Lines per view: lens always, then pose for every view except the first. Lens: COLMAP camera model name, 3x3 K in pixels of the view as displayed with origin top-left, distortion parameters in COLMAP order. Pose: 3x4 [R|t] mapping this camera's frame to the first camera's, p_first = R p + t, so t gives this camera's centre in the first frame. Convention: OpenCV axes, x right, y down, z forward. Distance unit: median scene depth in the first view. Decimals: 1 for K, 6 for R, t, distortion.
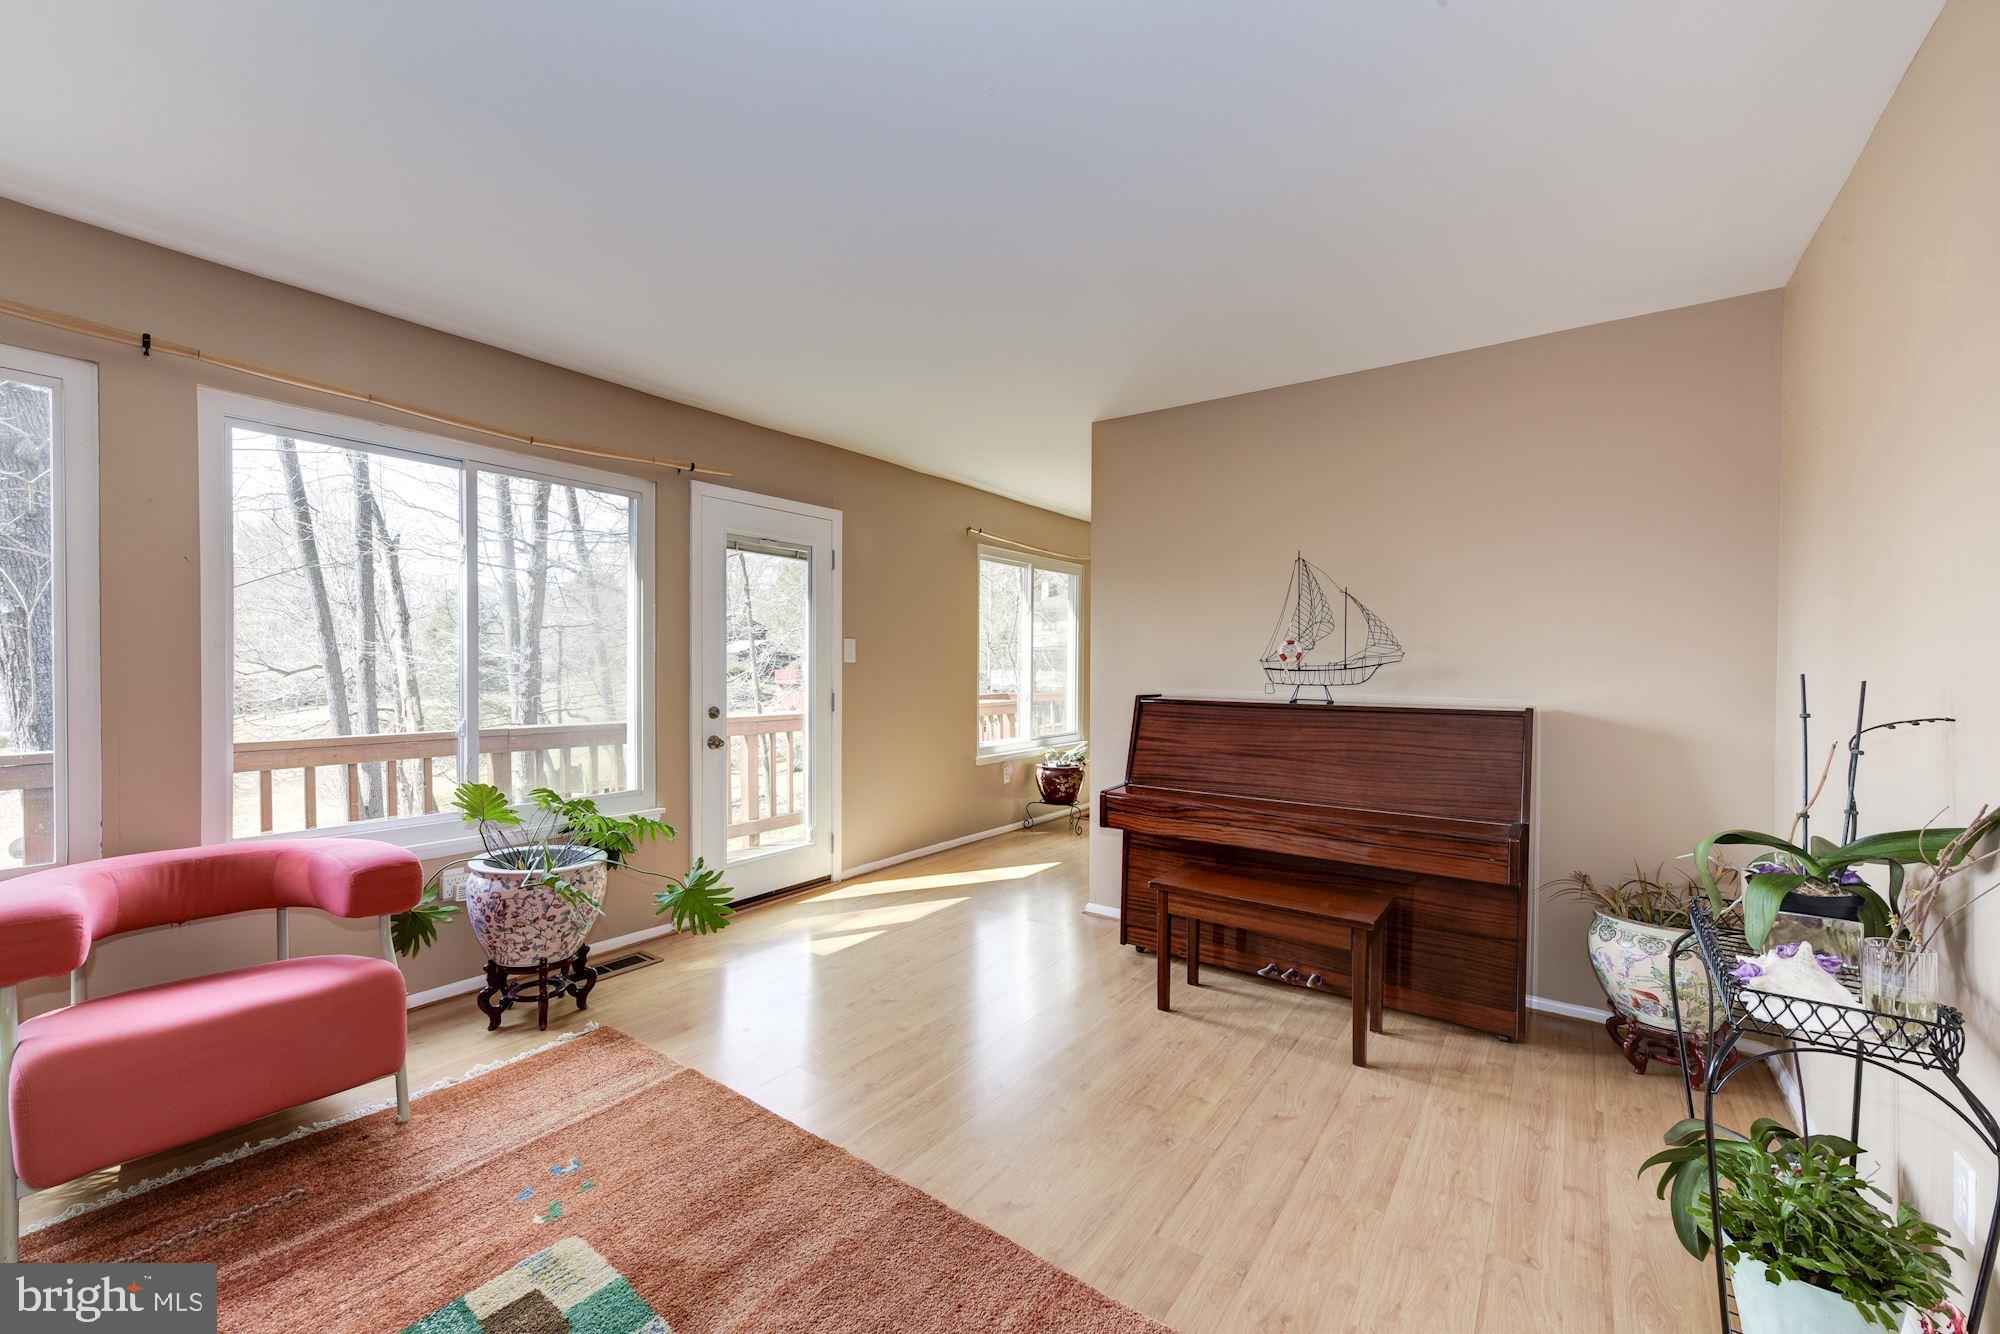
lens RADIAL K [[811.7, 0, 1007.4], [0, 811.7, 674.2], [0, 0, 1]] dist [0.001104, 0.000374]
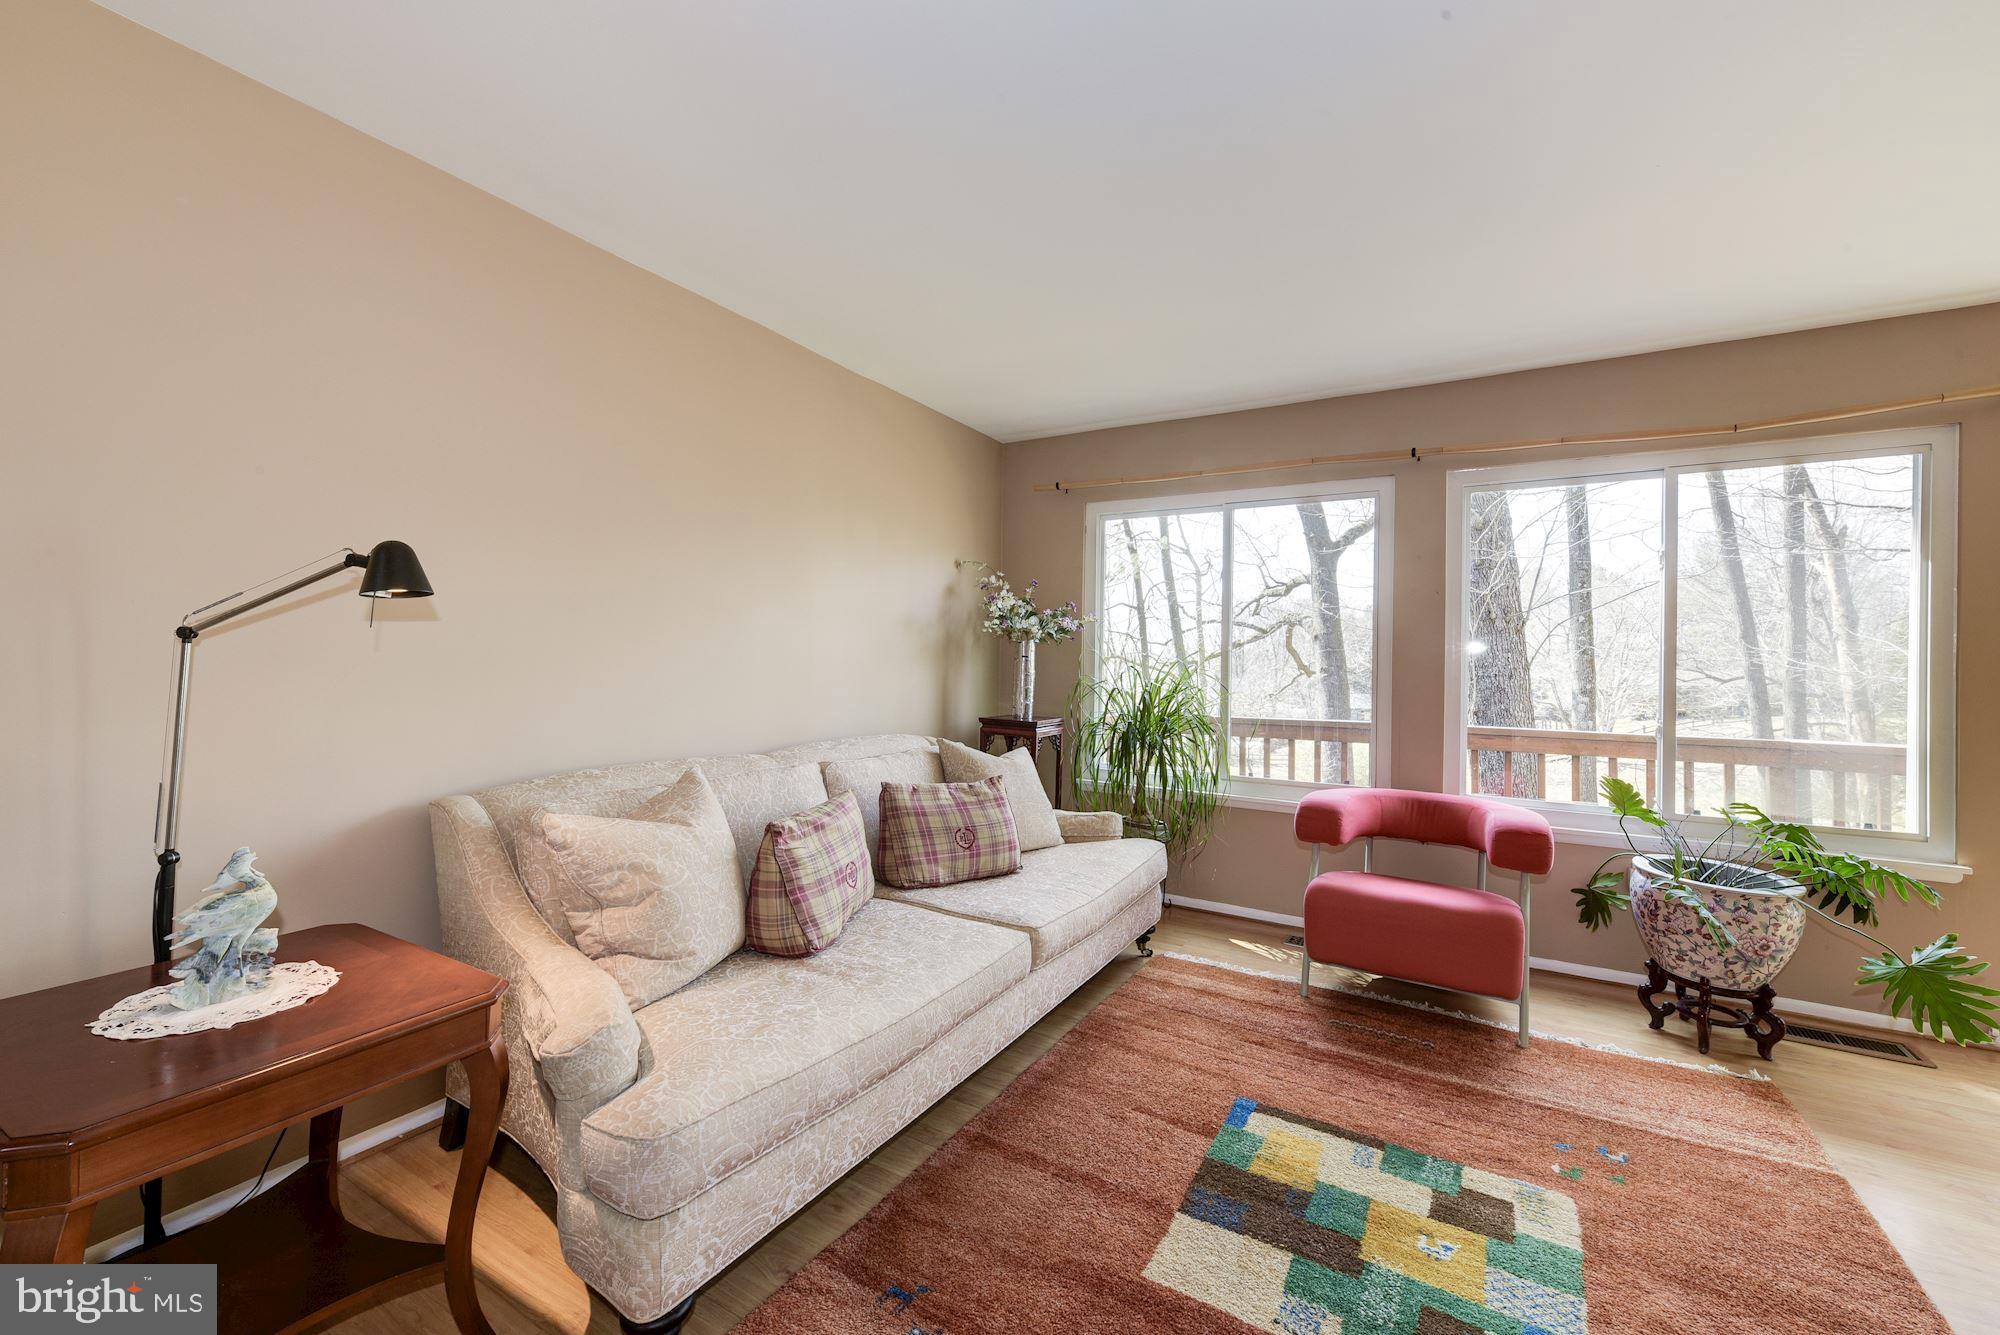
lens RADIAL K [[811.7, 0, 1005.3], [0, 811.7, 659.5], [0, 0, 1]] dist [0.001104, 0.000374]
pose [[0.087288, -0.007070, -0.996158, 0.334603], [-0.022975, 0.999695, -0.009108, 0.006849], [0.995918, 0.023682, 0.087099, 0.105638]]
